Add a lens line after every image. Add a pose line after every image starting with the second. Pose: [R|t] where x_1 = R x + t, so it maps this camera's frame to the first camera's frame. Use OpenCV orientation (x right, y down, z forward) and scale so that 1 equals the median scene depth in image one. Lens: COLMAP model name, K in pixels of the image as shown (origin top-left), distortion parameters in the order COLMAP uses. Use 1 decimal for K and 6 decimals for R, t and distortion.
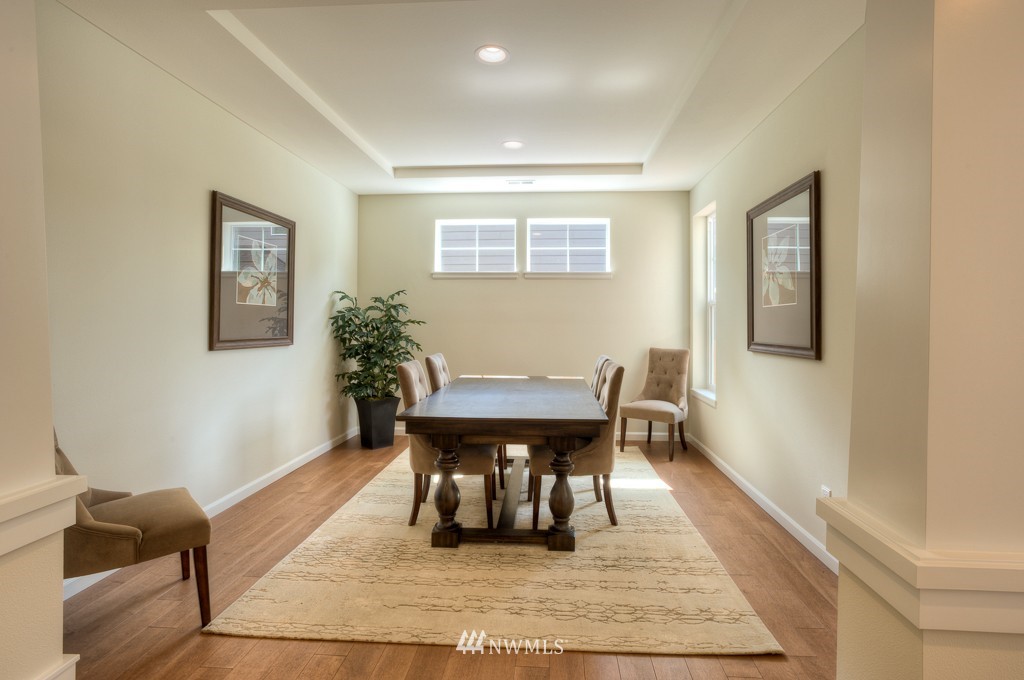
lens RADIAL K [[483.1, 0, 524.0], [0, 483.1, 322.0], [0, 0, 1]] dist [-0.040819, 0.020003]
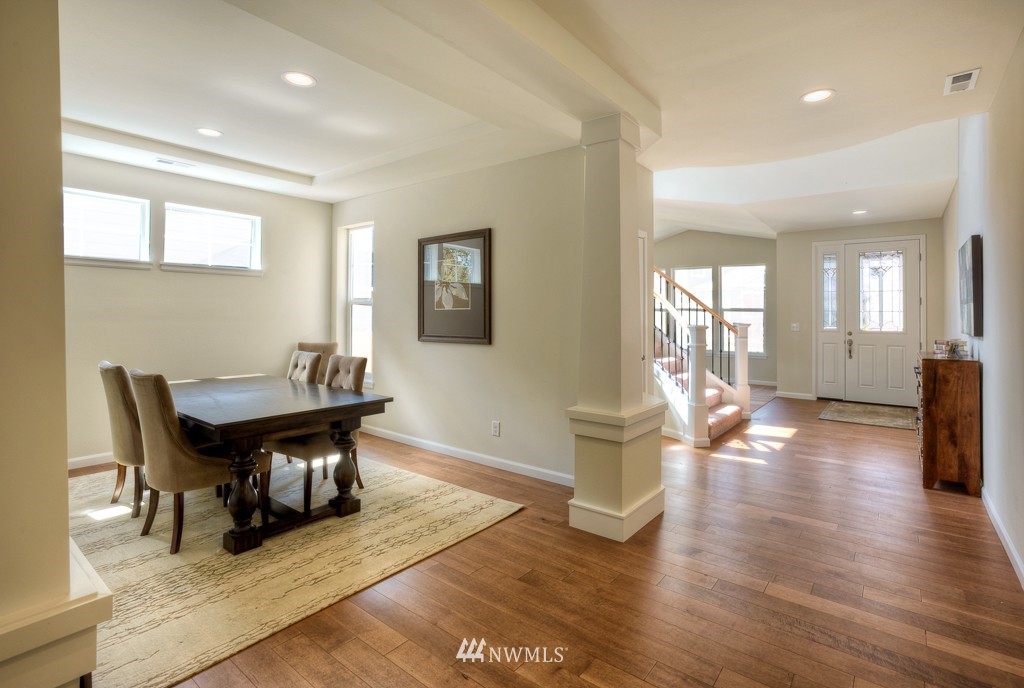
lens RADIAL K [[490.6, 0, 493.3], [0, 490.6, 312.4], [0, 0, 1]] dist [-0.000928, 0.000576]
pose [[0.610062, 0.000686, 0.792353, -0.681860], [0.000124, 1.000000, -0.000961, -0.026837], [-0.792354, 0.000684, 0.610062, -0.031741]]
